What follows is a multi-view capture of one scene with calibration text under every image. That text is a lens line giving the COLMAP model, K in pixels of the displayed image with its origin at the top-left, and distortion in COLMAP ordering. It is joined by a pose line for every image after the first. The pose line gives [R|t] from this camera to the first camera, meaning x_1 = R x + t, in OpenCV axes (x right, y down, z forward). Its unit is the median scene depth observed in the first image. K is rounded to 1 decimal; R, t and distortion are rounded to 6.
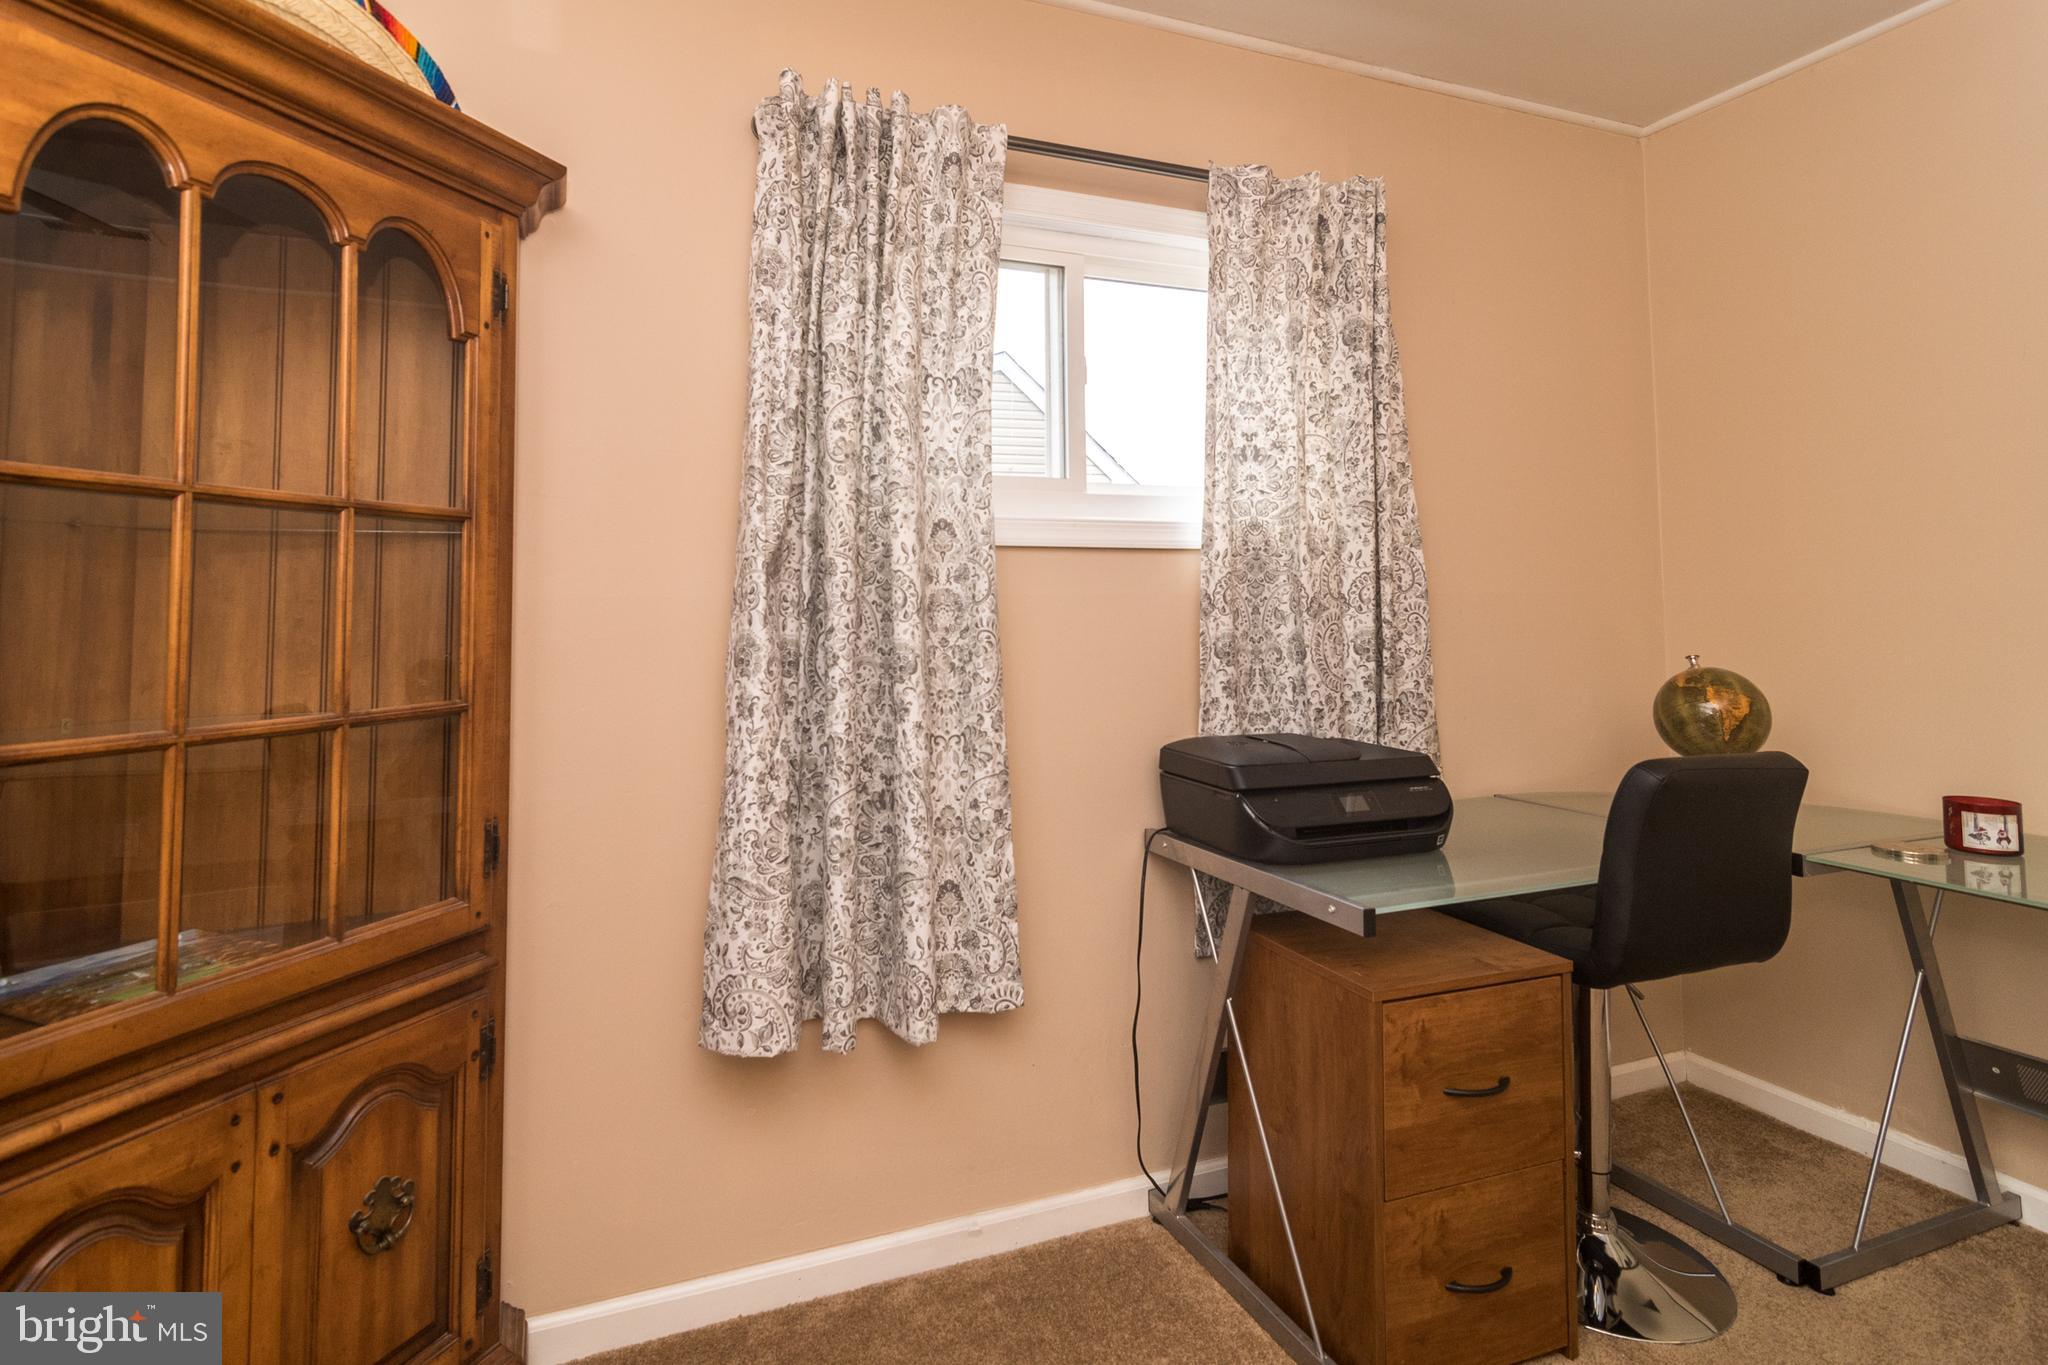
lens RADIAL K [[1019.9, 0, 1022.9], [0, 1019.9, 559.8], [0, 0, 1]] dist [-0.002085, 0.001882]
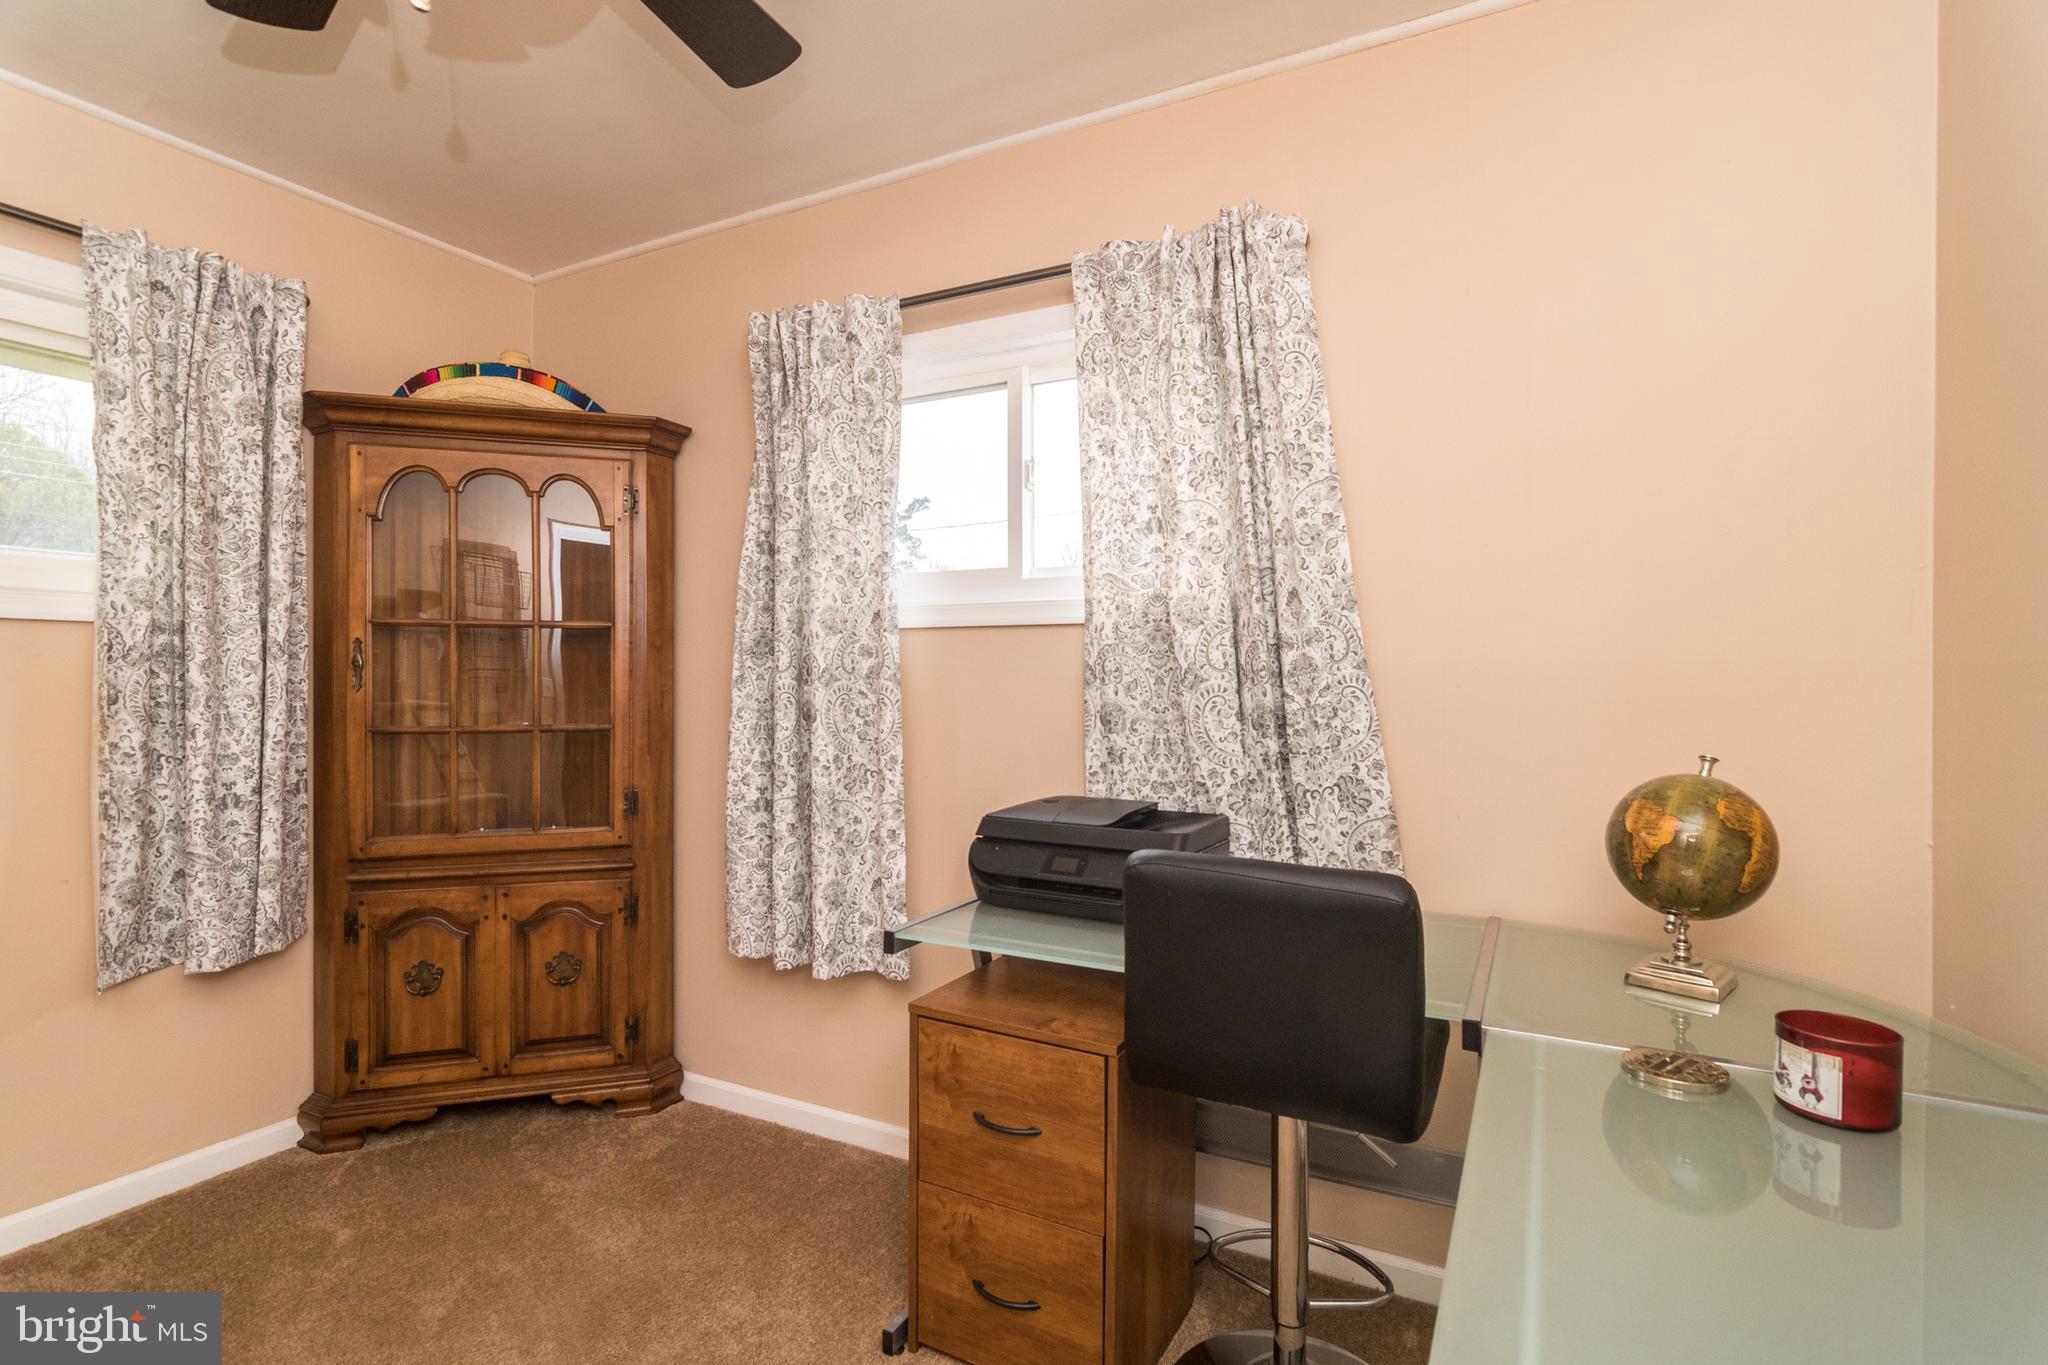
lens RADIAL K [[1019.9, 0, 1027.8], [0, 1019.9, 681.6], [0, 0, 1]] dist [-0.002085, 0.001882]
pose [[0.650102, 0.014526, -0.759708, 1.005271], [0.032147, 0.998396, 0.046598, -0.000848], [0.759166, -0.054716, 0.648593, 0.269693]]
